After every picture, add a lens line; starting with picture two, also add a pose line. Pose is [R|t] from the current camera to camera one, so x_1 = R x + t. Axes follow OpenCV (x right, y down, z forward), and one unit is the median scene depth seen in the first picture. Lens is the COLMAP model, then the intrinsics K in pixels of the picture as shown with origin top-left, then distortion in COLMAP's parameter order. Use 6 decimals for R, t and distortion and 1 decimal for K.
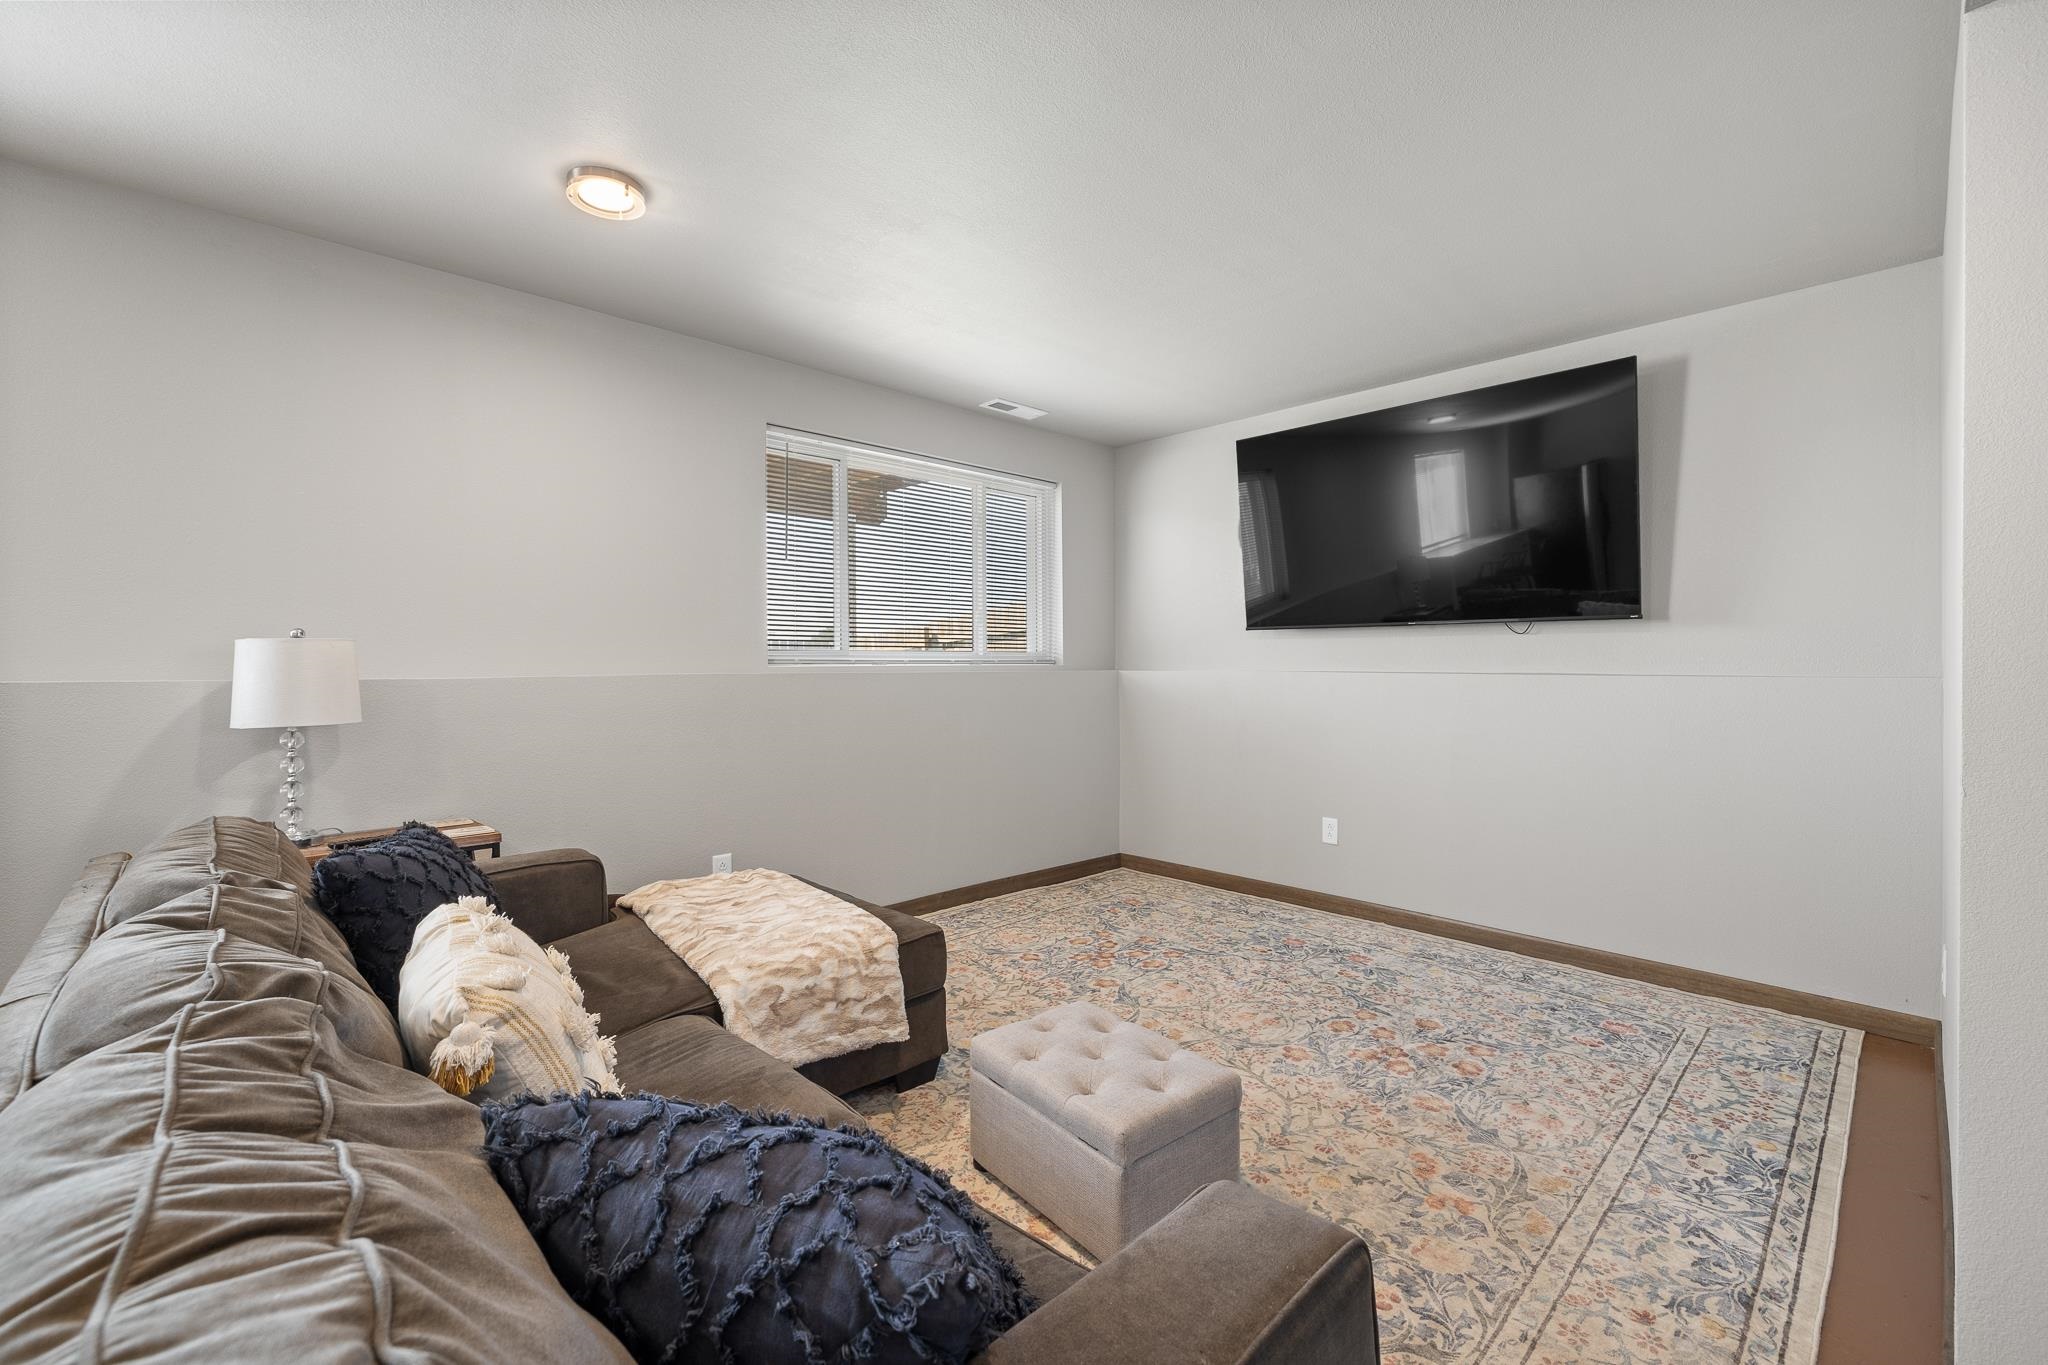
lens RADIAL K [[864.7, 0, 1025.9], [0, 864.7, 660.9], [0, 0, 1]] dist [-0.006610, -0.000022]
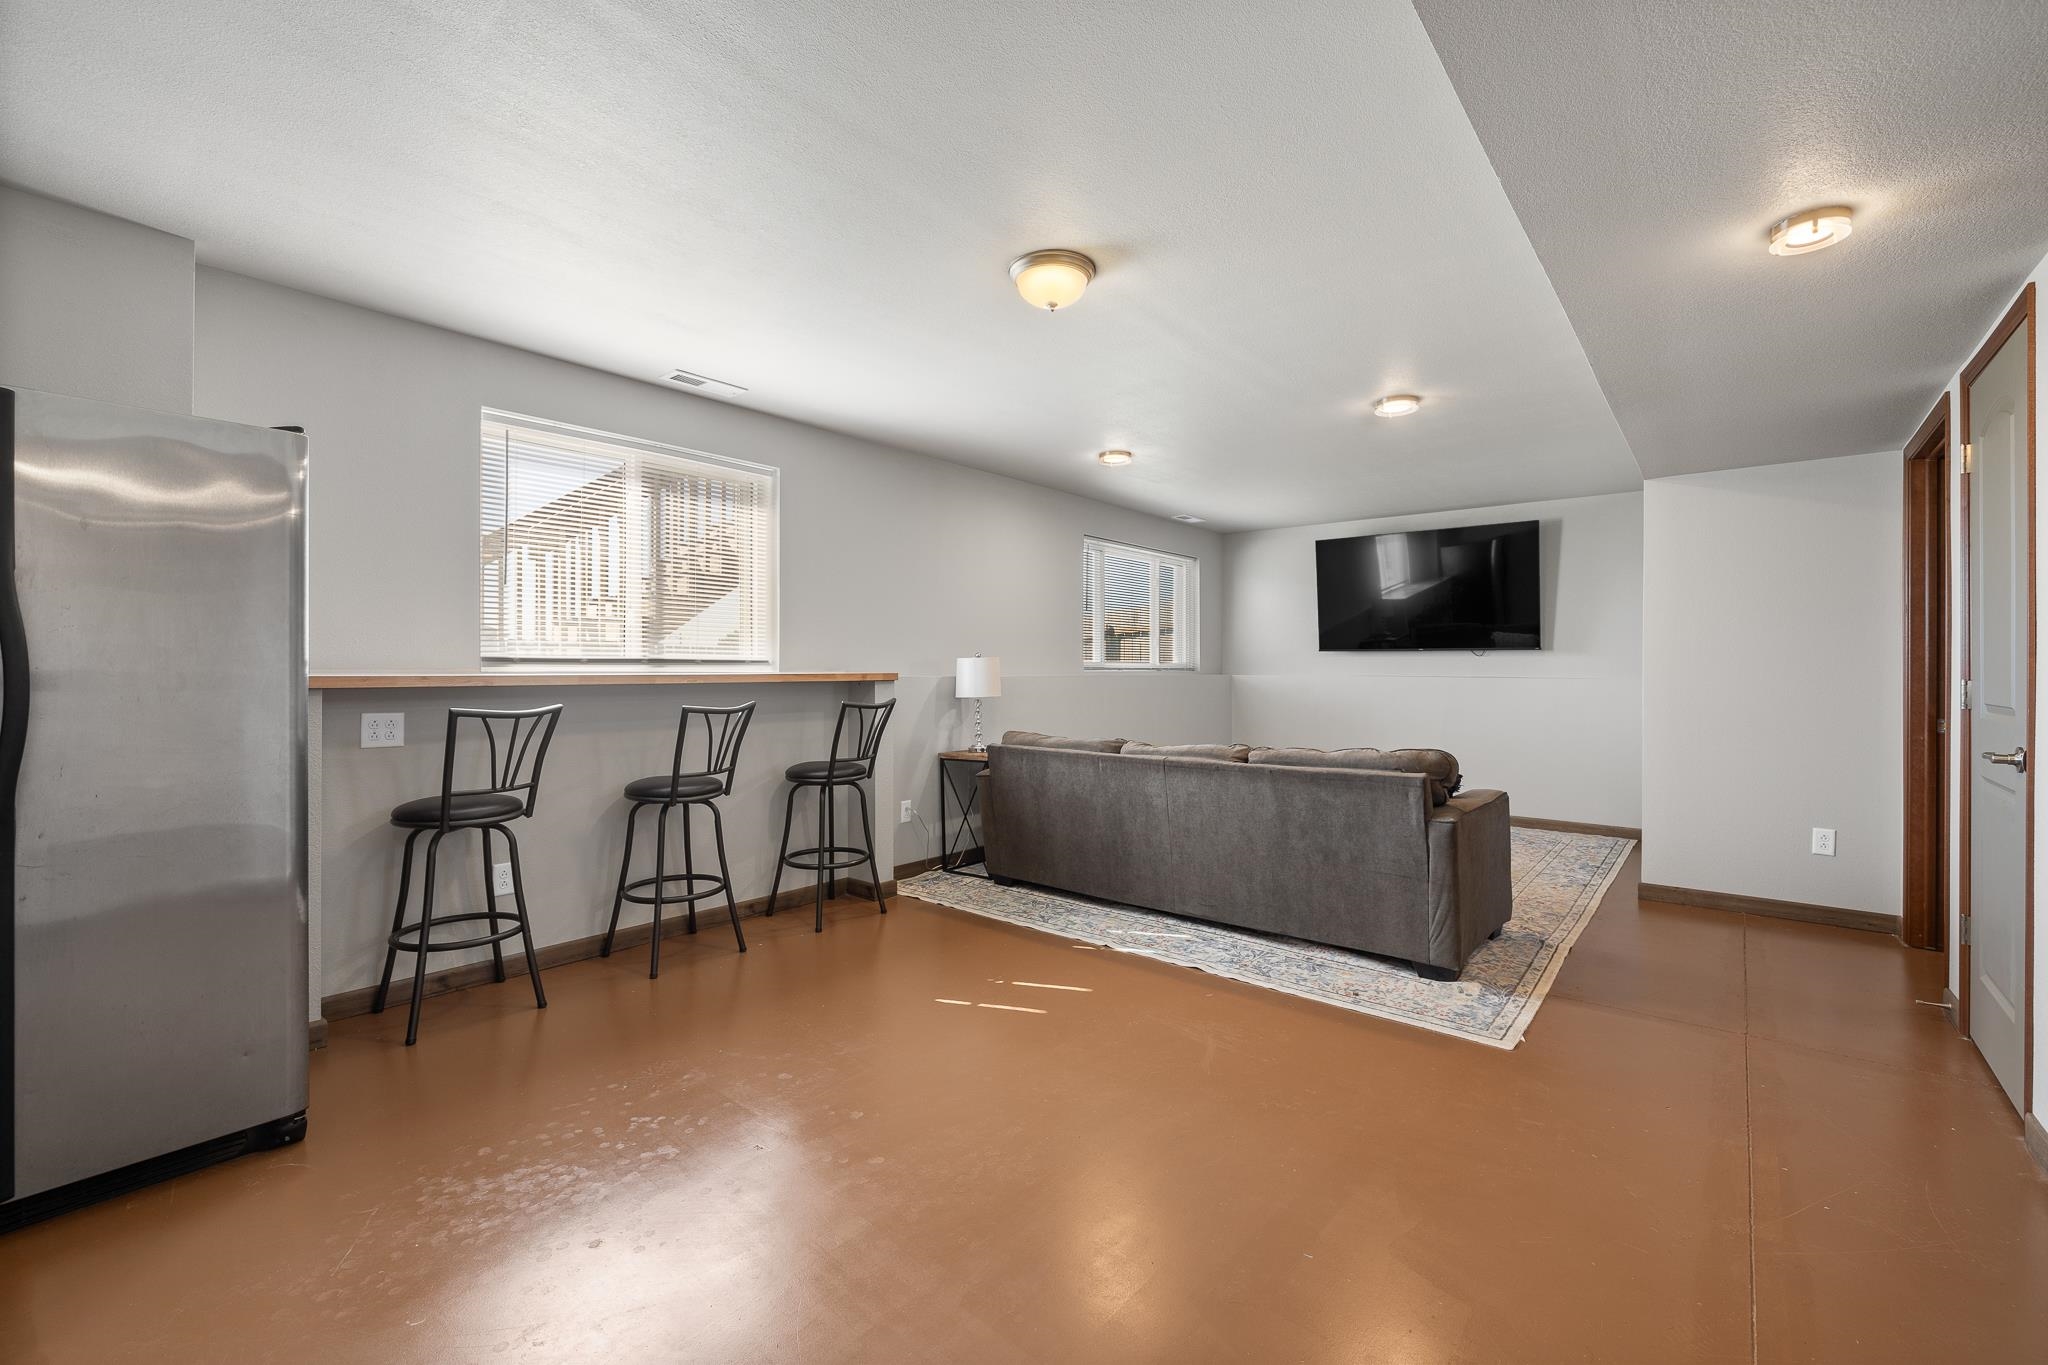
lens RADIAL K [[864.7, 0, 1025.9], [0, 864.7, 660.9], [0, 0, 1]] dist [-0.006610, -0.000022]
pose [[0.993673, 0.006768, 0.112105, -0.519630], [-0.005828, 0.999945, -0.008714, 0.001903], [-0.112158, 0.008006, 0.993658, -0.638343]]
